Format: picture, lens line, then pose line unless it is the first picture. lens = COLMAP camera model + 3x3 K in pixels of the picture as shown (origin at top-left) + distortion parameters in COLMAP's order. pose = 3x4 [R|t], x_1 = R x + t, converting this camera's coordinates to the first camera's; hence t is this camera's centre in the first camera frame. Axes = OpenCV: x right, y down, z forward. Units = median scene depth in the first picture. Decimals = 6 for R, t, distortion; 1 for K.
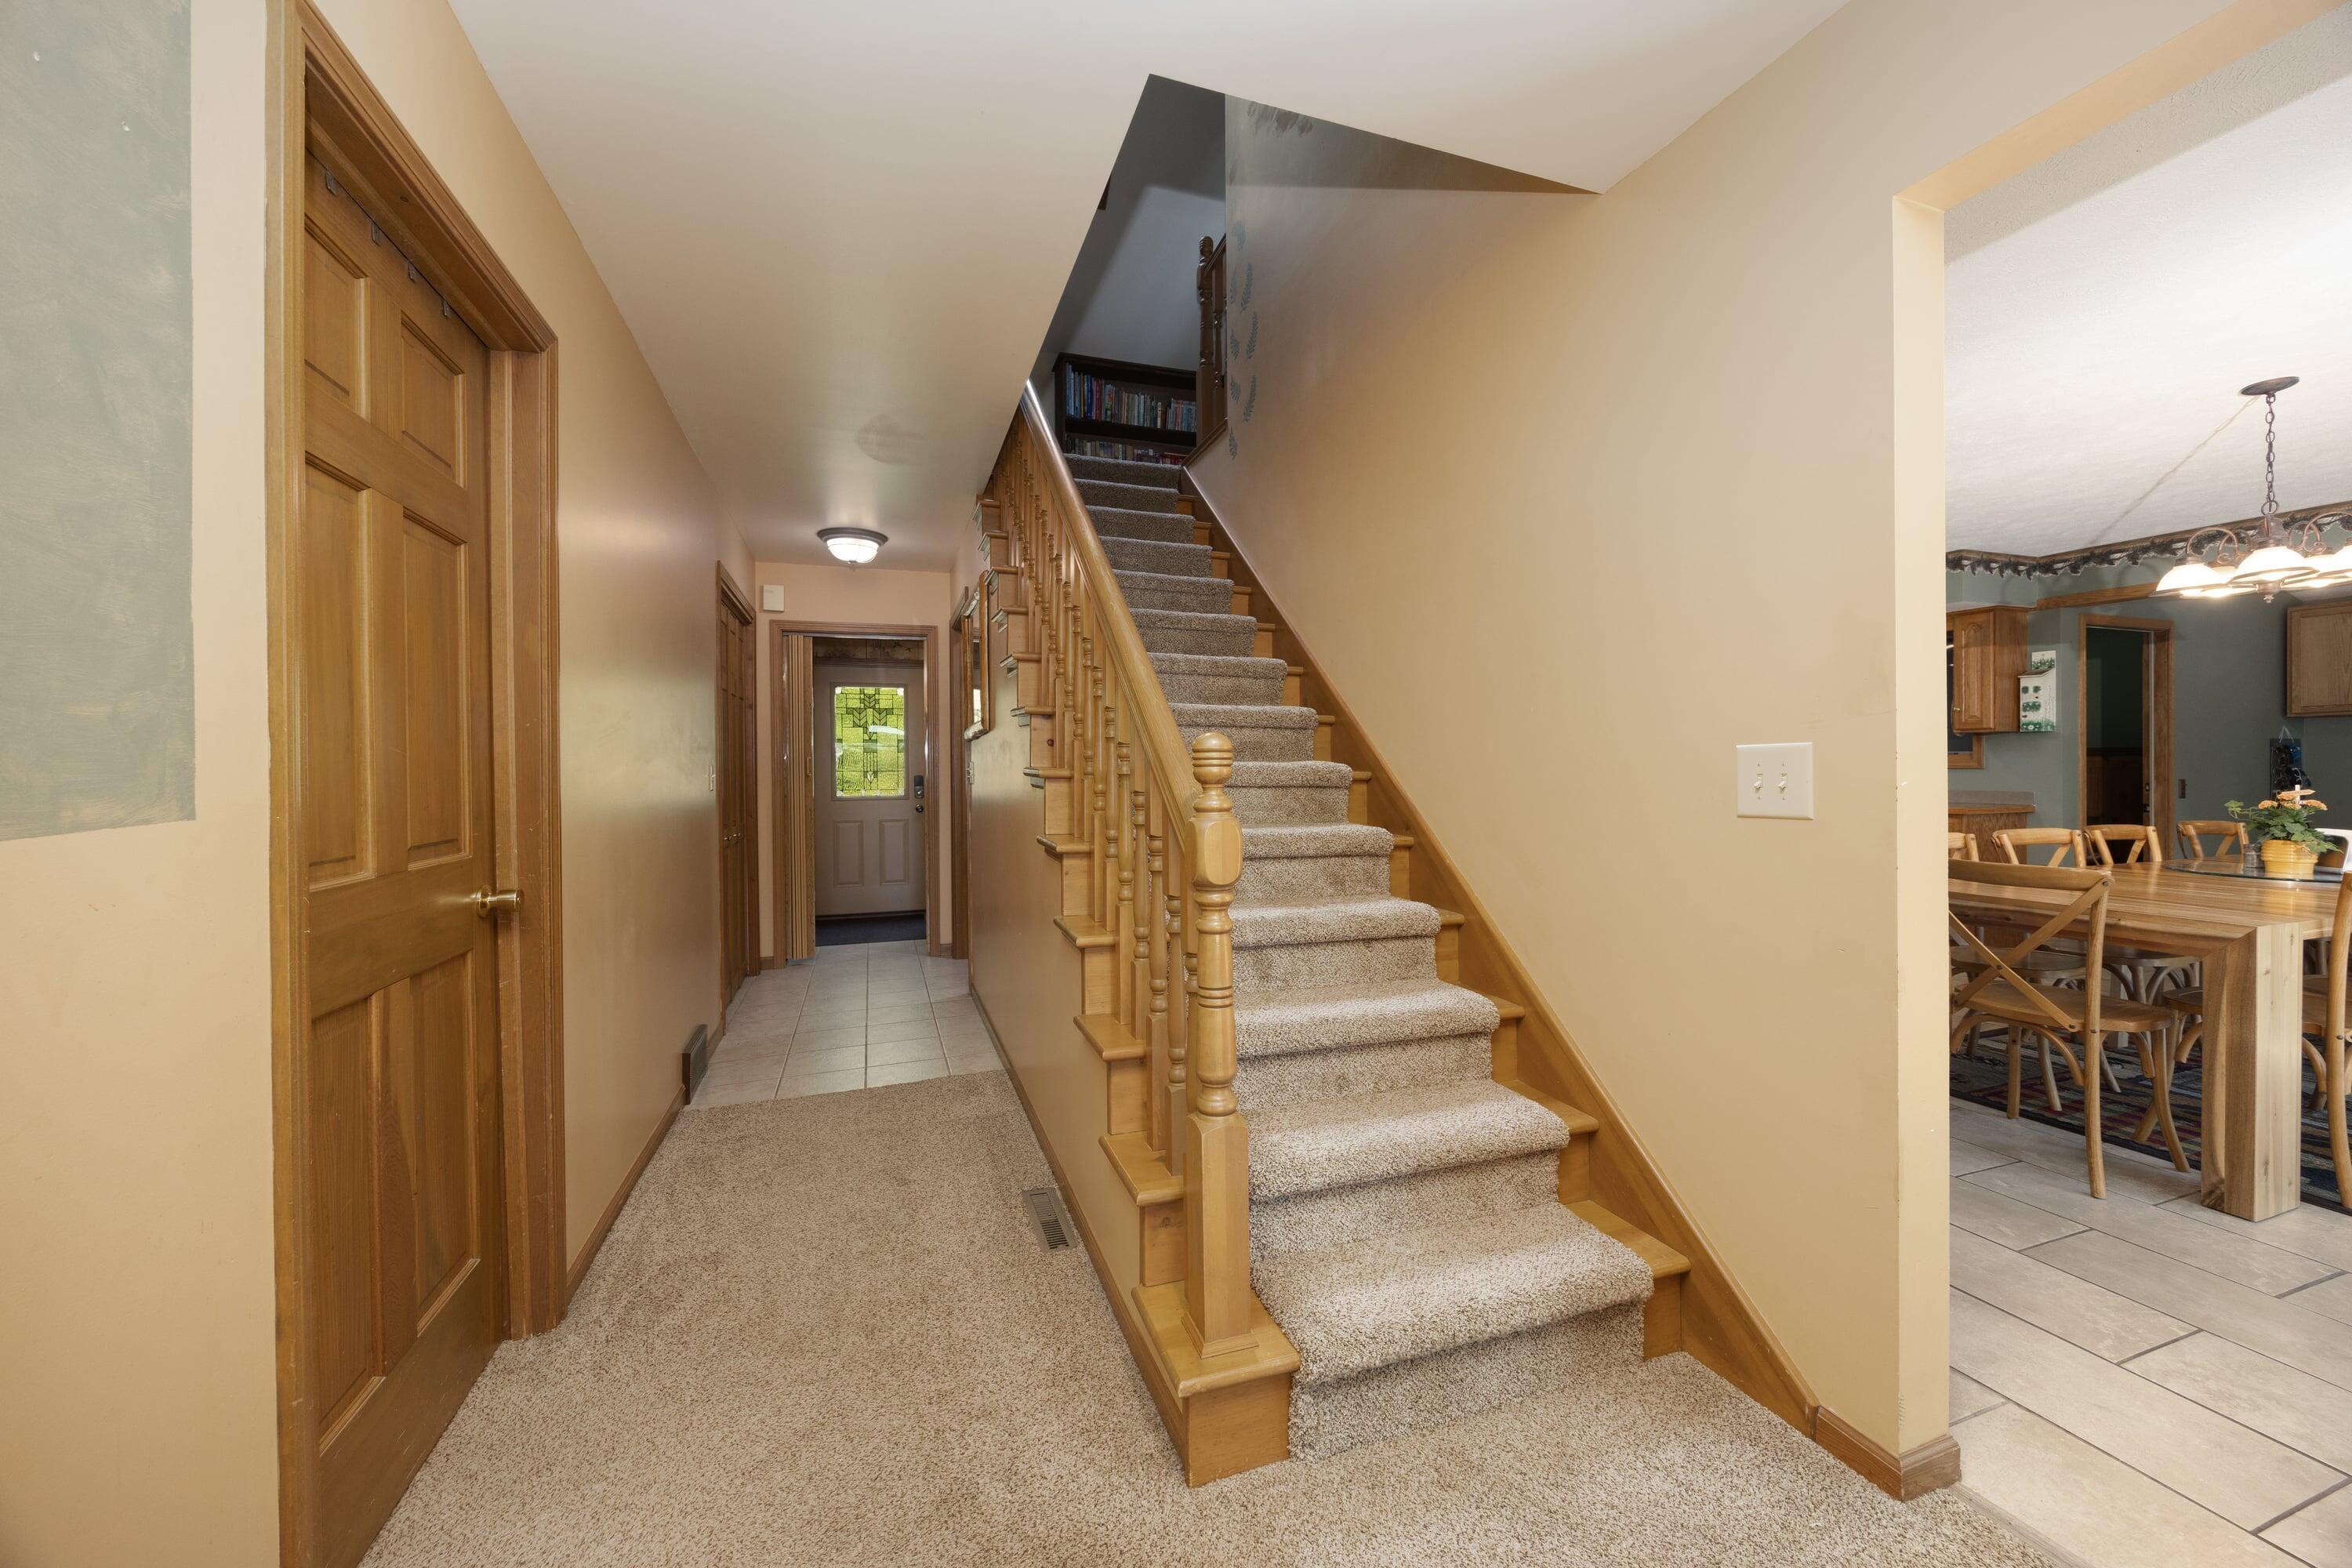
lens RADIAL K [[896.1, 0, 1165.8], [0, 896.1, 776.1], [0, 0, 1]] dist [-0.002764, -0.000275]
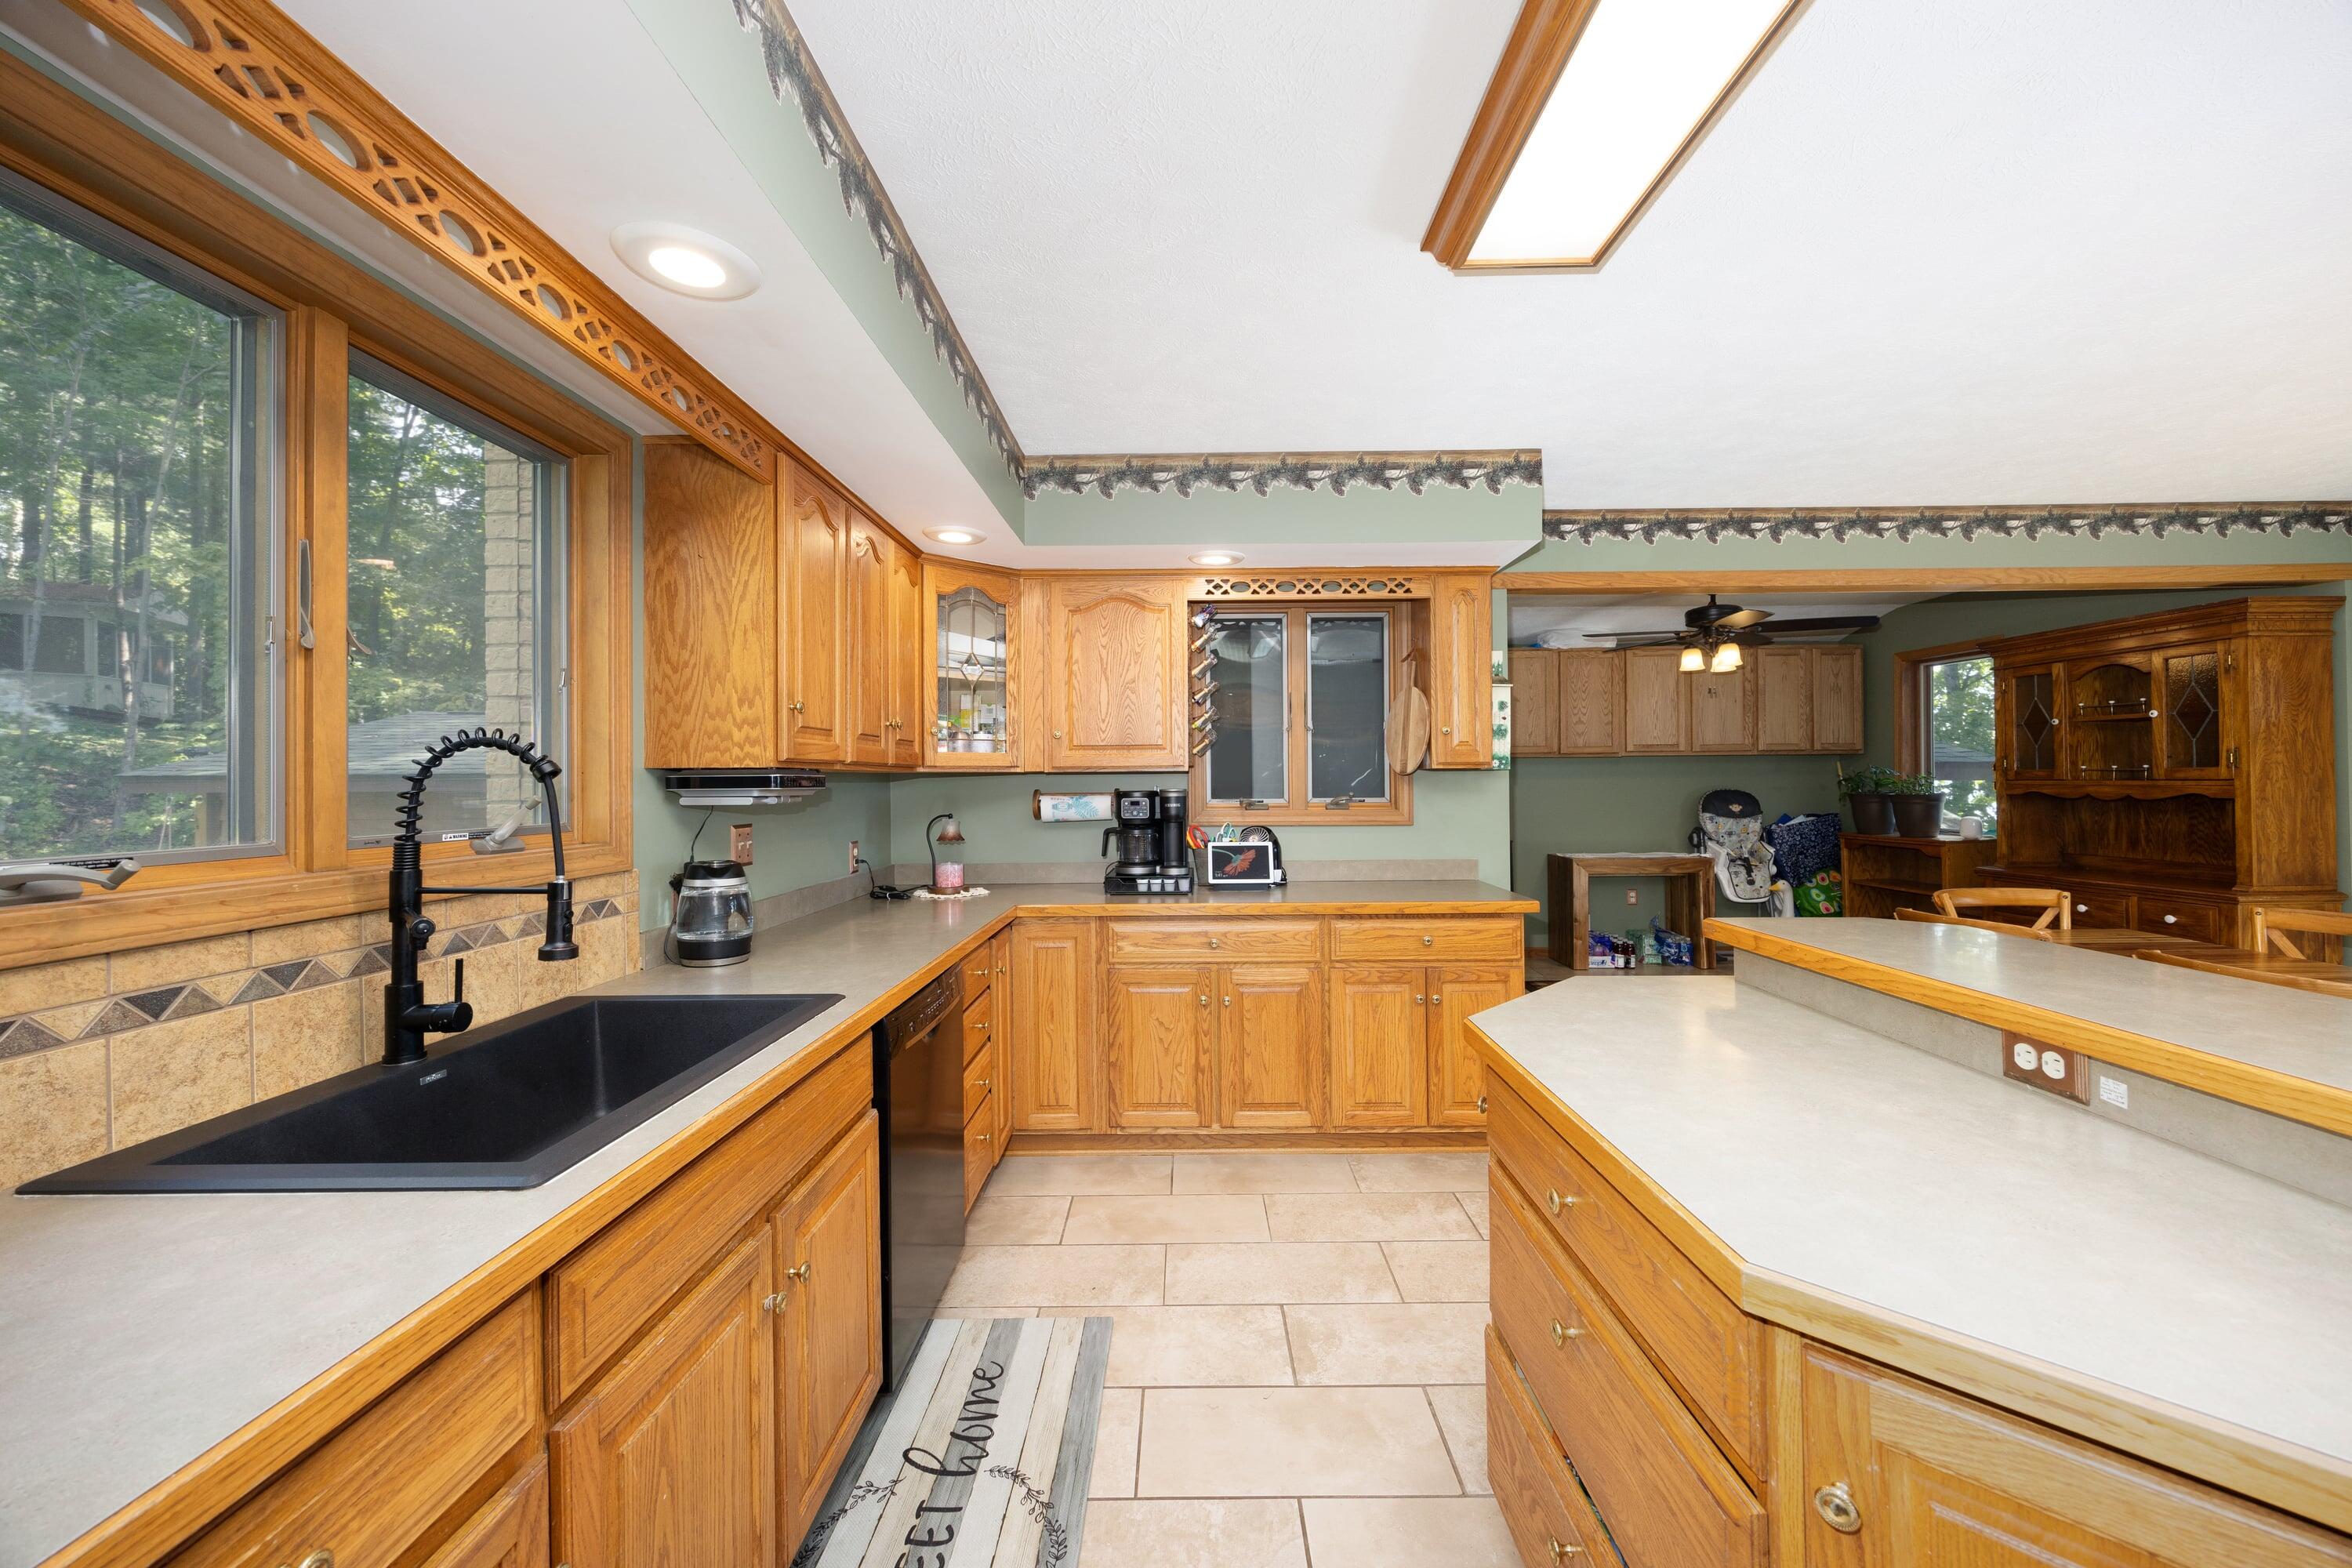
lens RADIAL K [[896.1, 0, 1174.0], [0, 896.1, 787.7], [0, 0, 1]] dist [-0.002764, -0.000275]
pose [[0.345959, -0.002519, 0.938246, 0.330047], [0.014758, 0.999887, -0.002758, -0.046869], [-0.938133, 0.014800, 0.345957, 1.221513]]
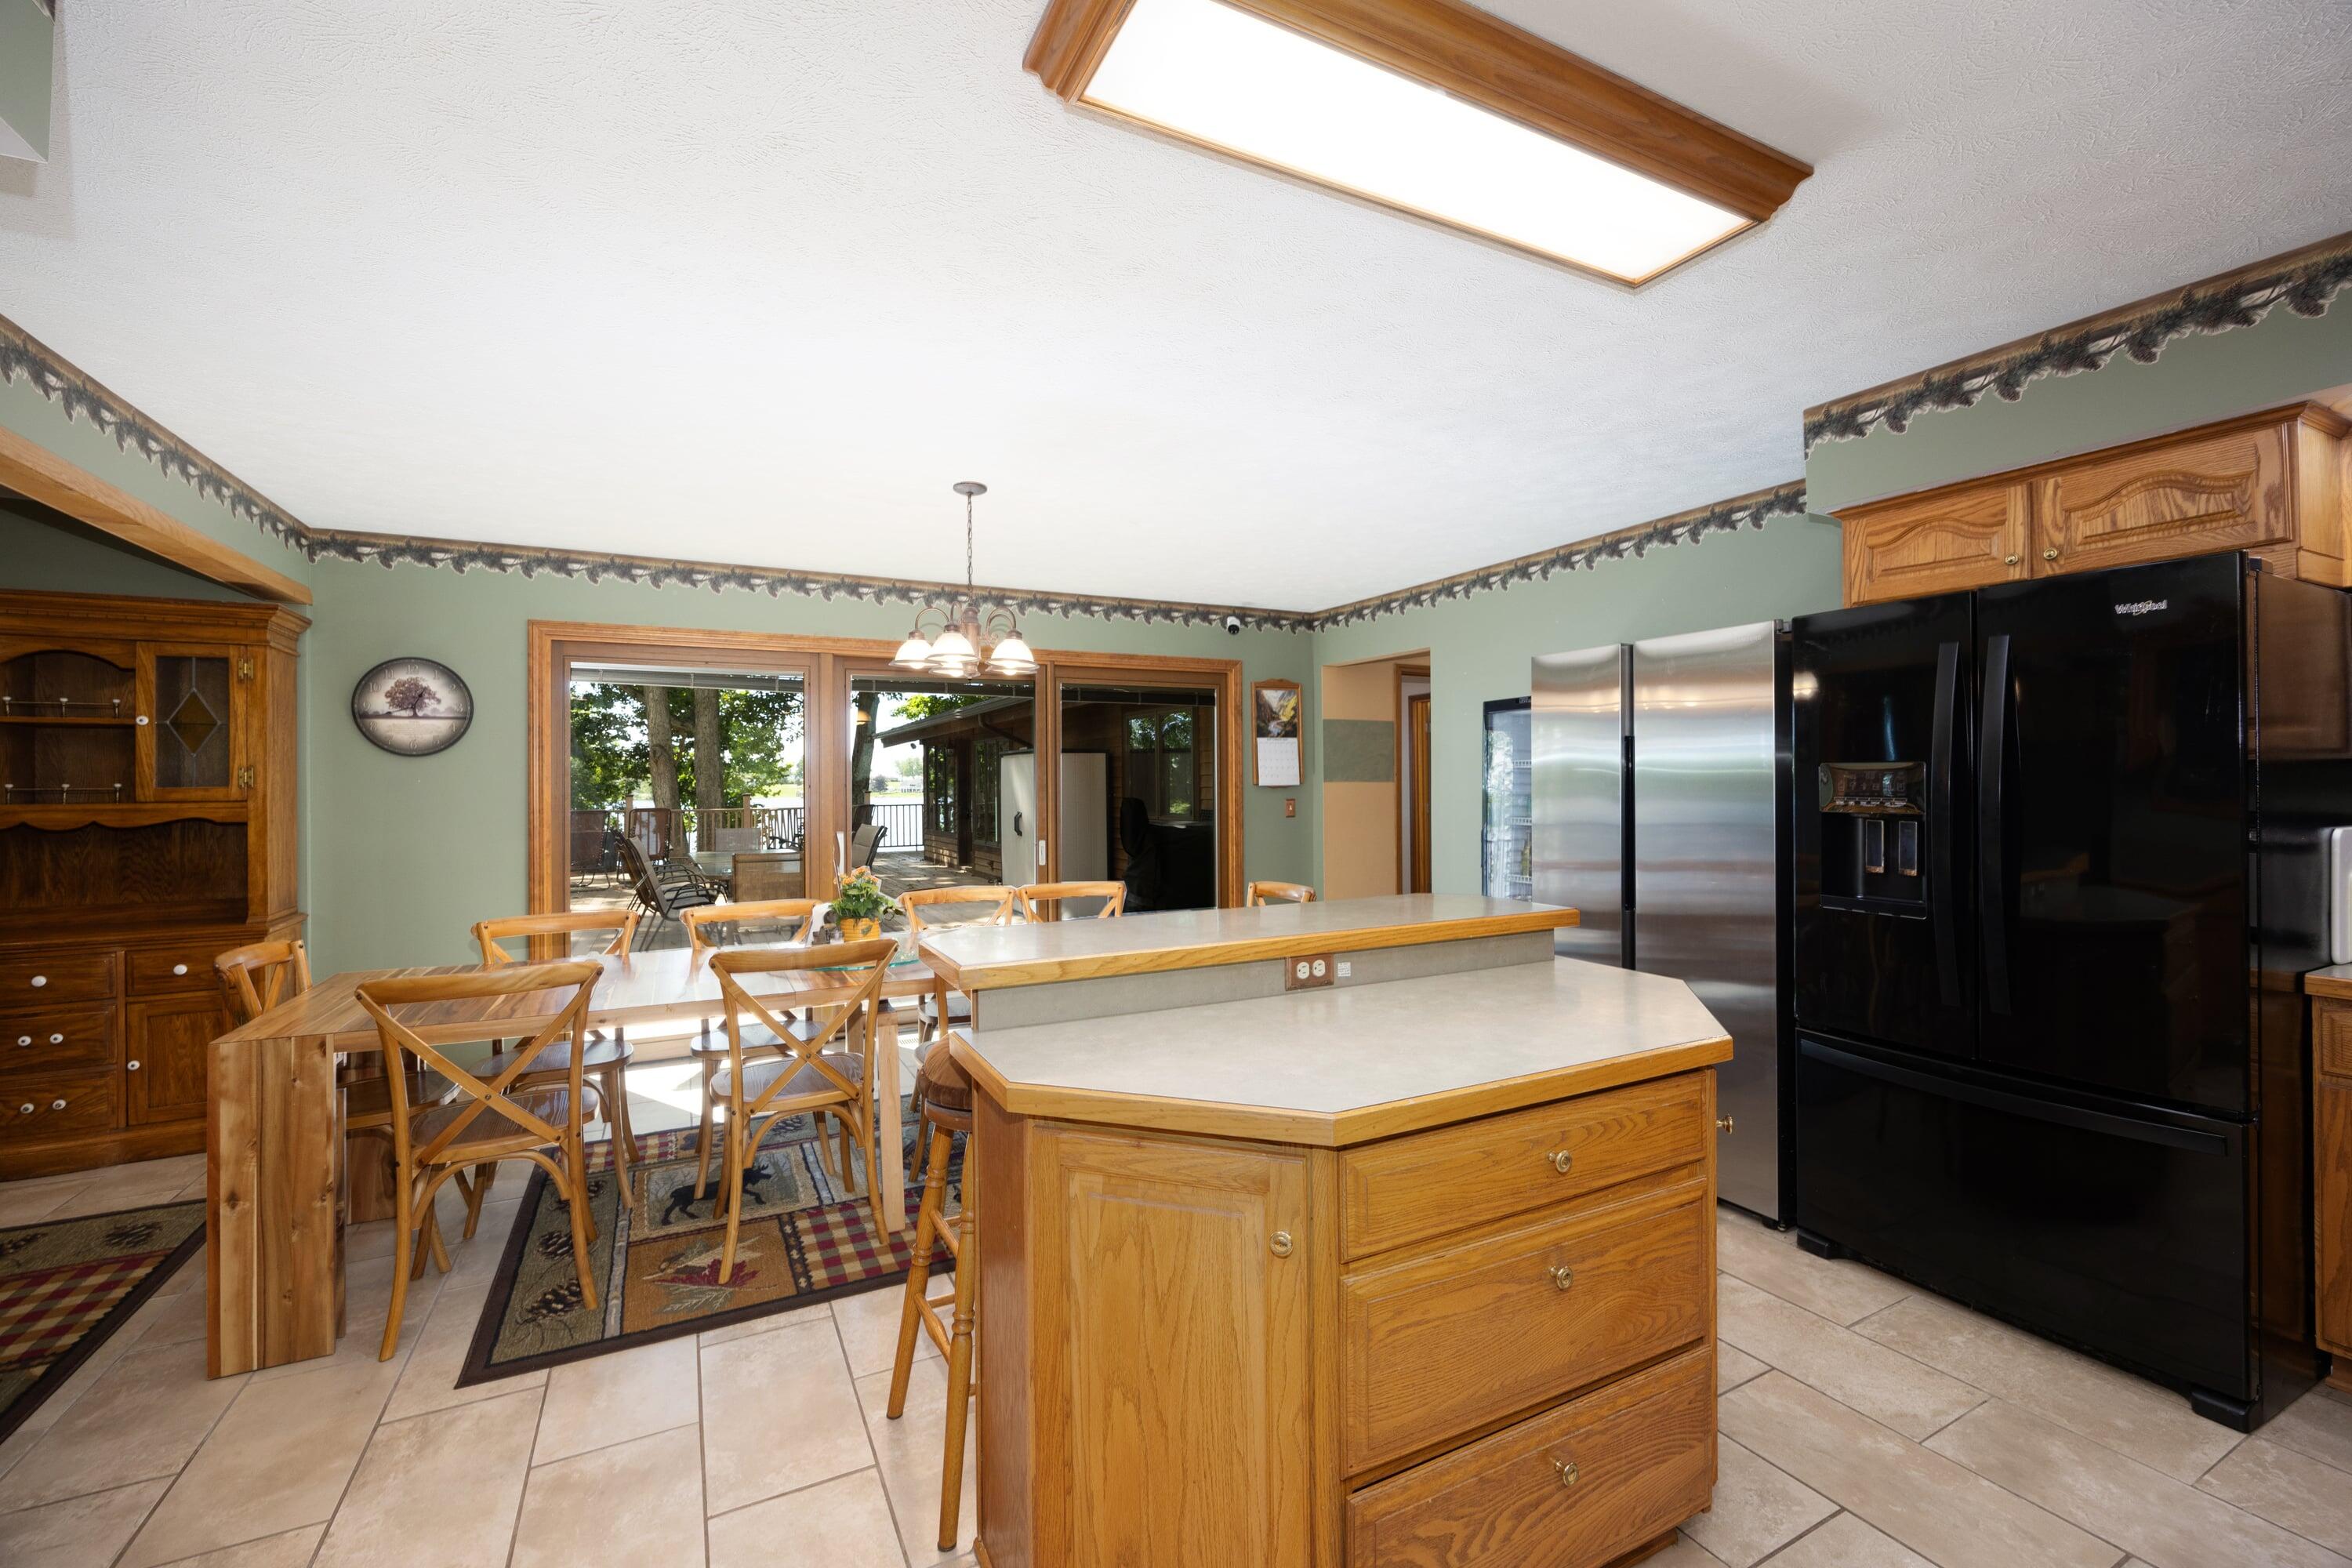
lens RADIAL K [[981.0, 0, 1191.4], [0, 981.0, 774.6], [0, 0, 1]] dist [-0.008390, 0.003967]
pose [[-0.989000, 0.013505, -0.147299, 0.783296], [0.013669, 0.999907, -0.000099, -0.053535], [0.147284, -0.002111, -0.989092, 1.511531]]
